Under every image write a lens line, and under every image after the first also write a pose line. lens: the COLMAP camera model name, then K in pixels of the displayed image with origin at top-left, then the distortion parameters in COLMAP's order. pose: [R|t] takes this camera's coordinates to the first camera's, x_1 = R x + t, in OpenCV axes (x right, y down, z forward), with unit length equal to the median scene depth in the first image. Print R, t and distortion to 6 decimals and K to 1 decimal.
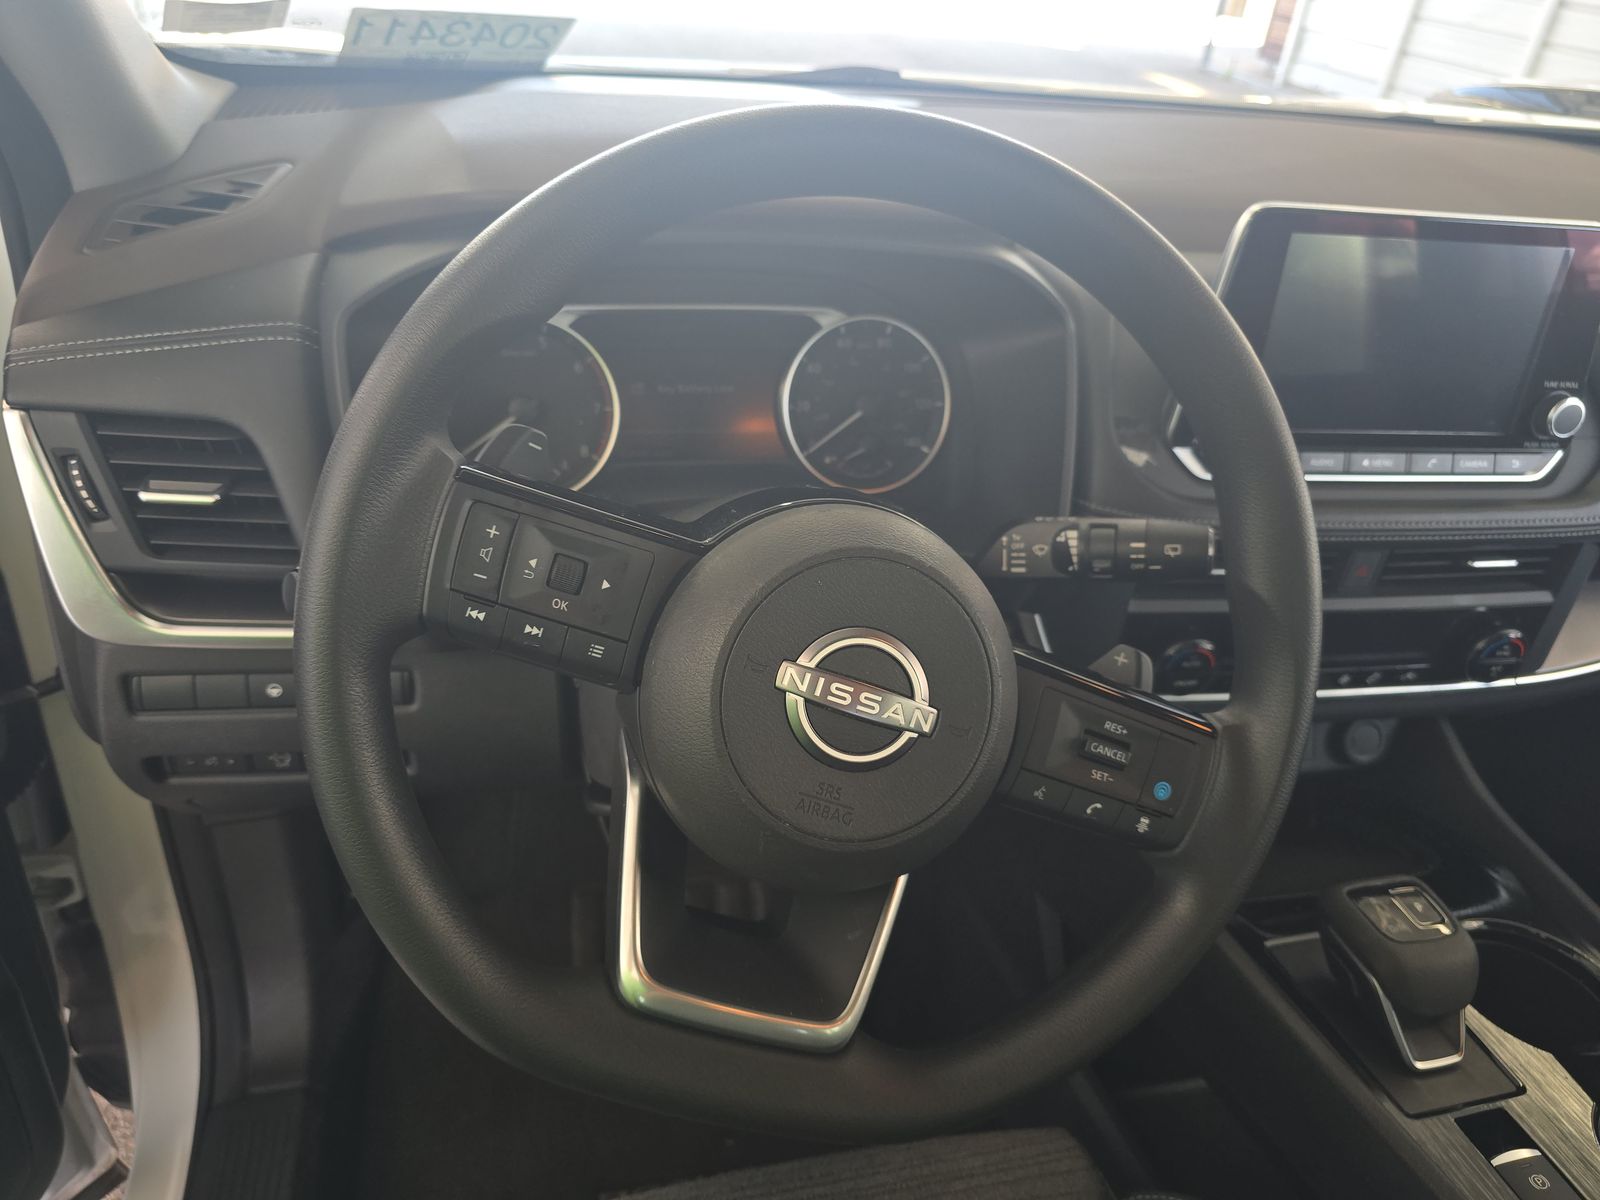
lens RADIAL K [[1065.1, 0, 810.3], [0, 1065.1, 604.0], [0, 0, 1]] dist [0.018157, -0.024510]
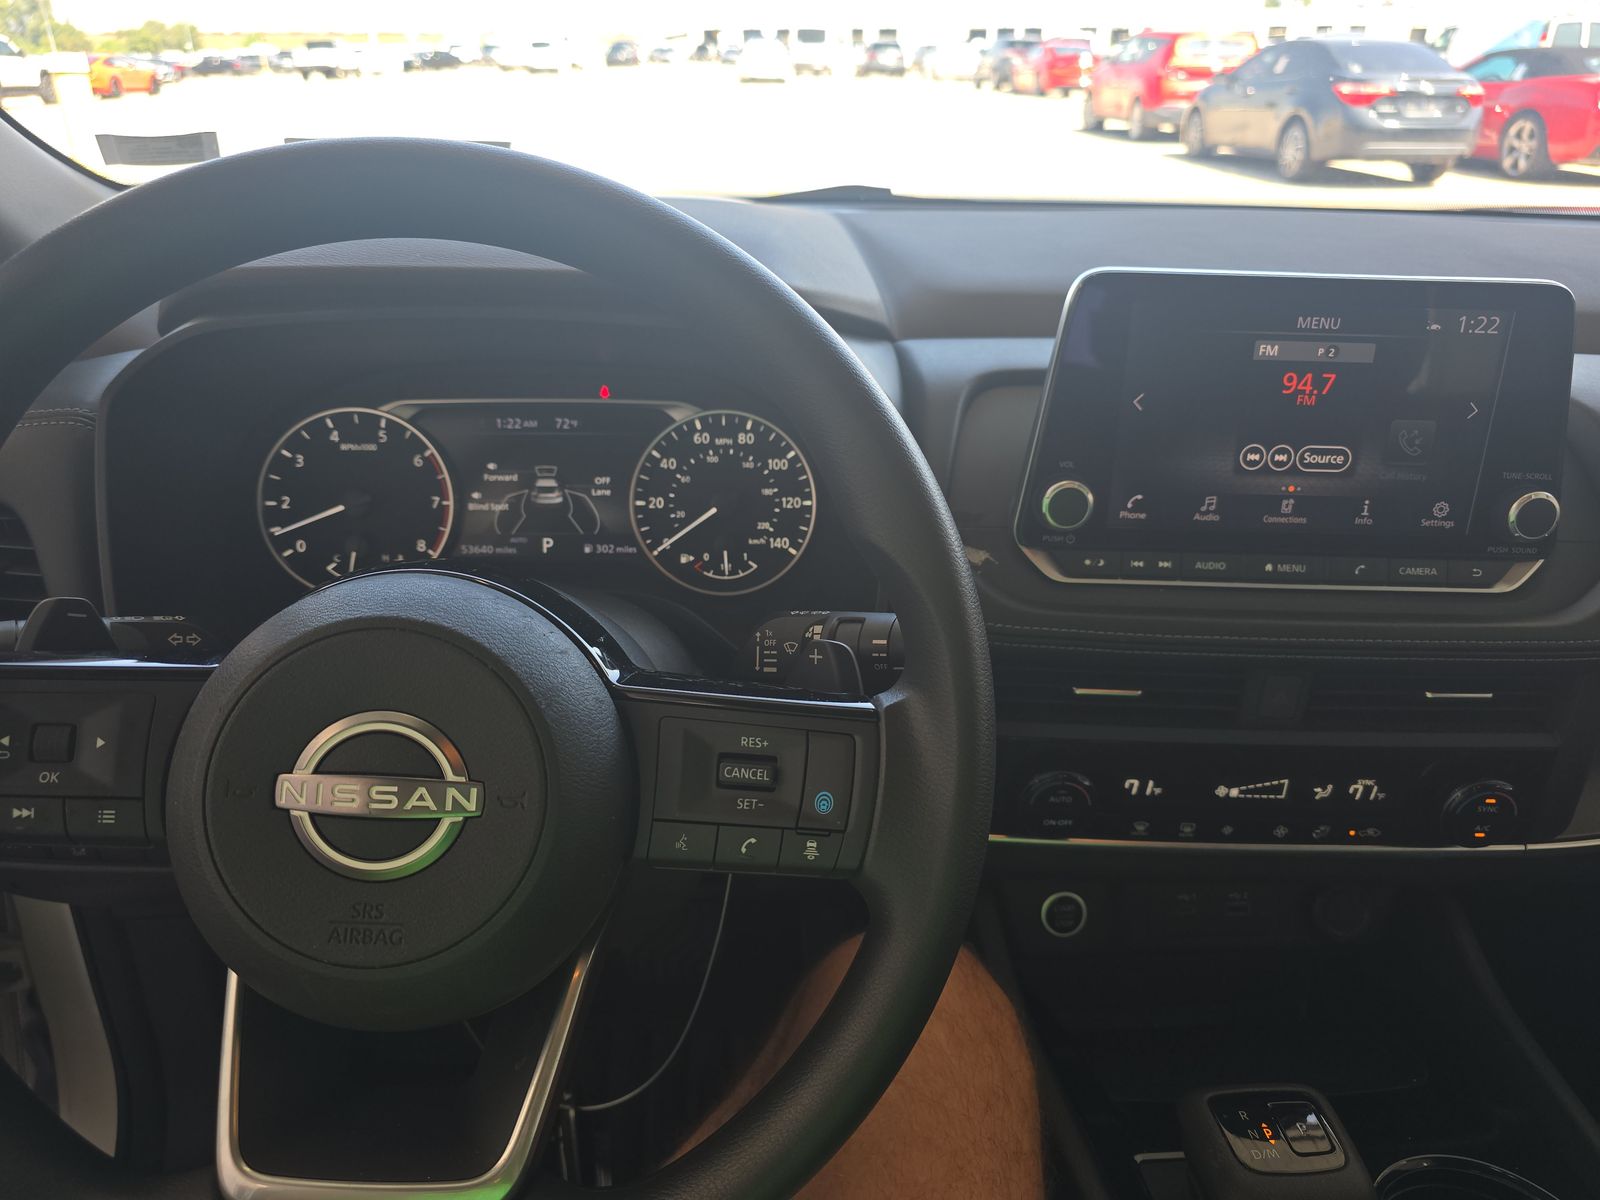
lens RADIAL K [[1065.1, 0, 792.4], [0, 1065.1, 602.4], [0, 0, 1]] dist [0.018157, -0.024510]
pose [[0.983827, 0.018074, -0.178207, 0.307799], [-0.041882, 0.990529, -0.130758, 0.022077], [0.174156, 0.136107, 0.975267, 0.120854]]
